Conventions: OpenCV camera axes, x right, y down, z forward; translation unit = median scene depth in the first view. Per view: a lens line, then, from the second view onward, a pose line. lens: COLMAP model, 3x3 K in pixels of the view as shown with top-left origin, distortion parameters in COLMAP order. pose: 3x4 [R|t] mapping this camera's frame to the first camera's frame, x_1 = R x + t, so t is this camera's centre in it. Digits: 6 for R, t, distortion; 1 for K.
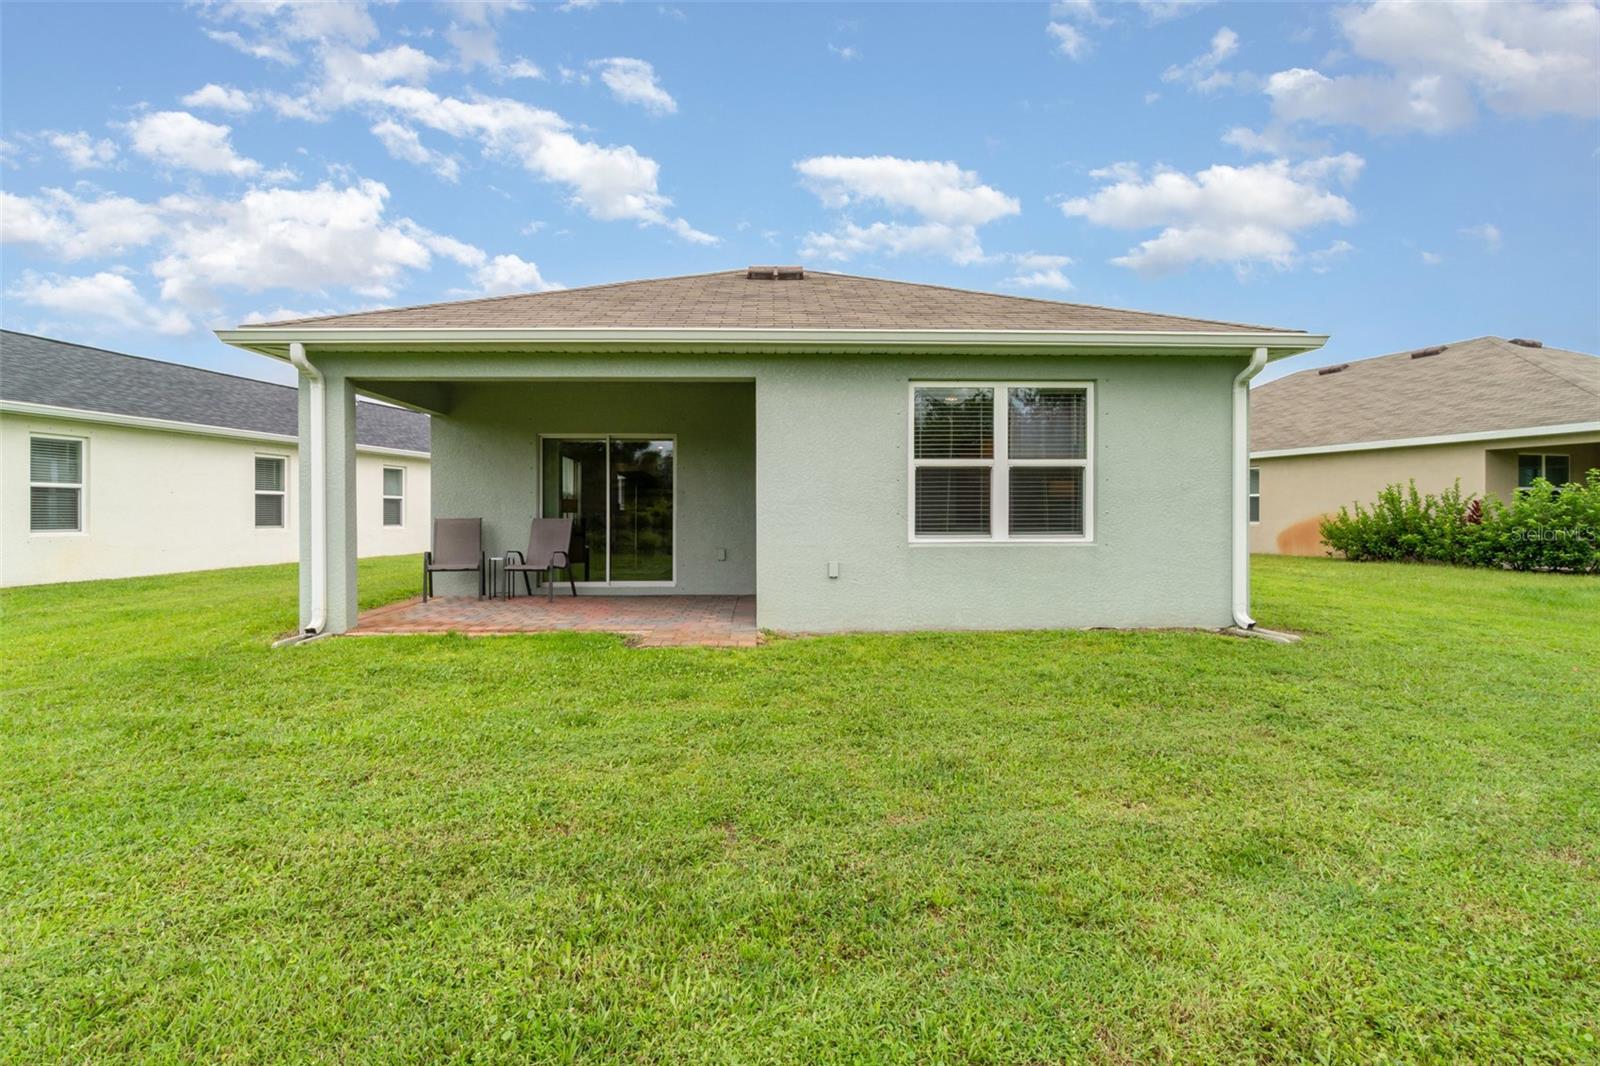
lens RADIAL K [[824.2, 0, 800.0], [0, 824.2, 530.1], [0, 0, 1]] dist [-0.000232, -0.000160]
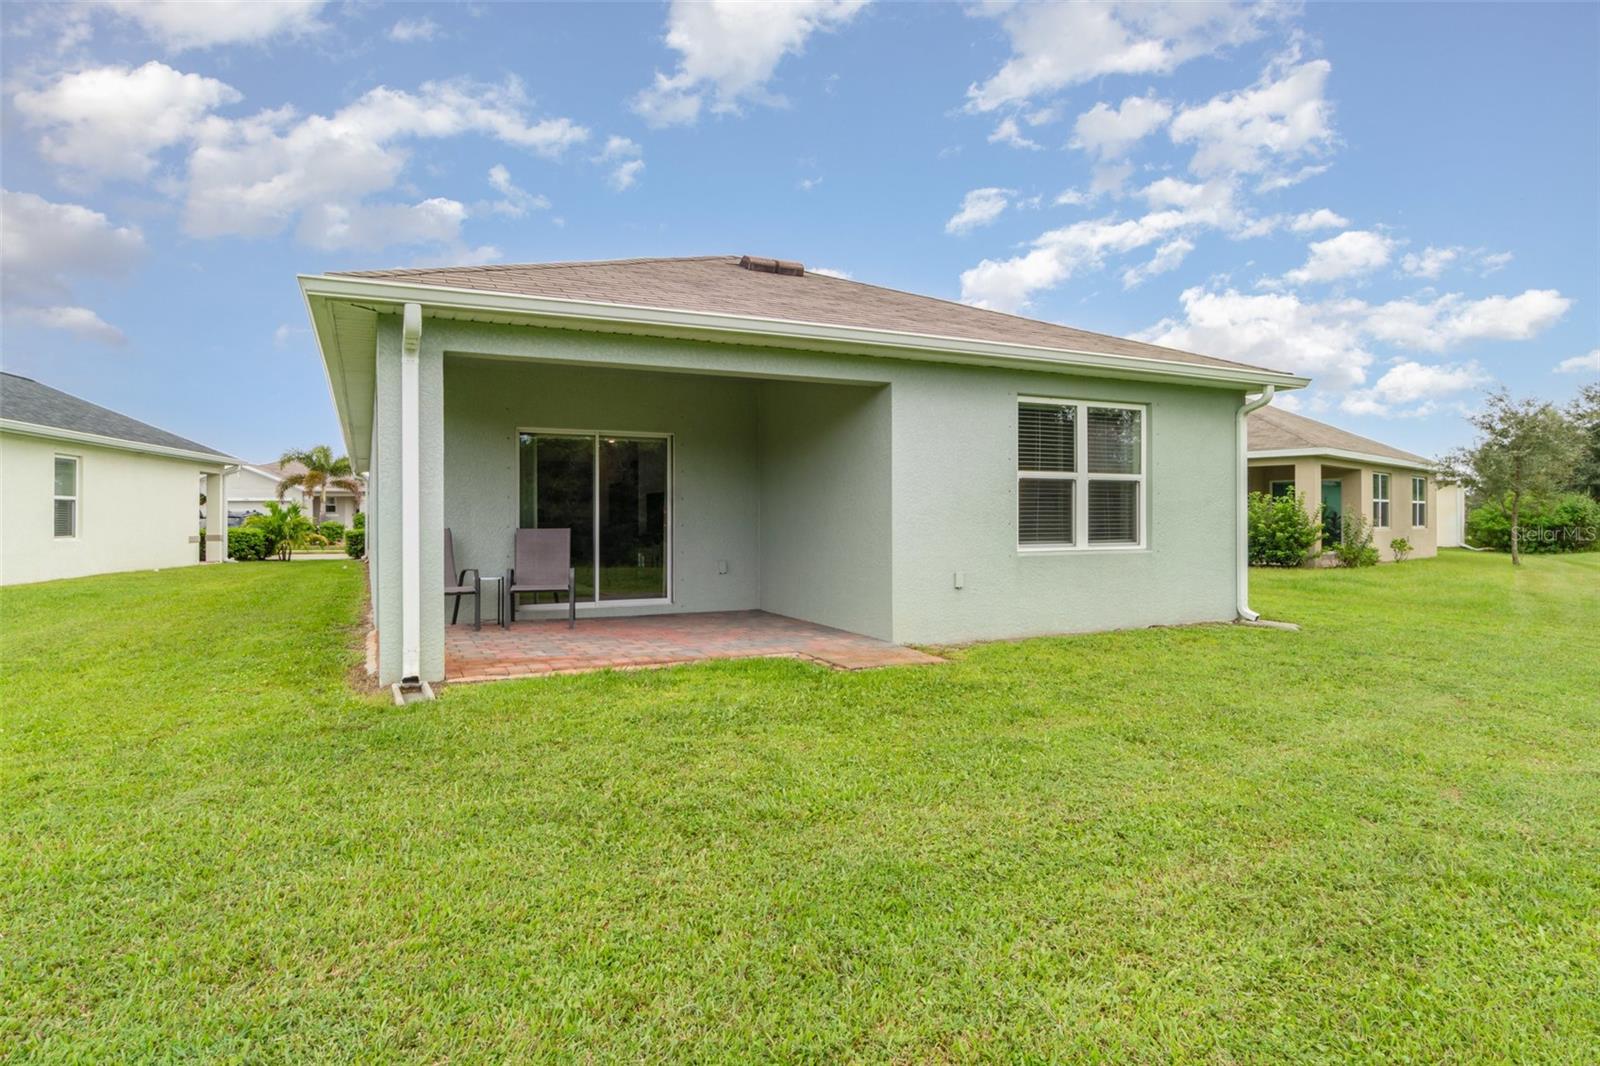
lens RADIAL K [[882.1, 0, 800.2], [0, 882.1, 529.1], [0, 0, 1]] dist [-0.003596, -0.000222]
pose [[0.918197, -0.003999, 0.396103, -0.539040], [0.005885, 0.999976, -0.003546, -0.011263], [-0.396079, 0.005587, 0.918199, 0.094939]]
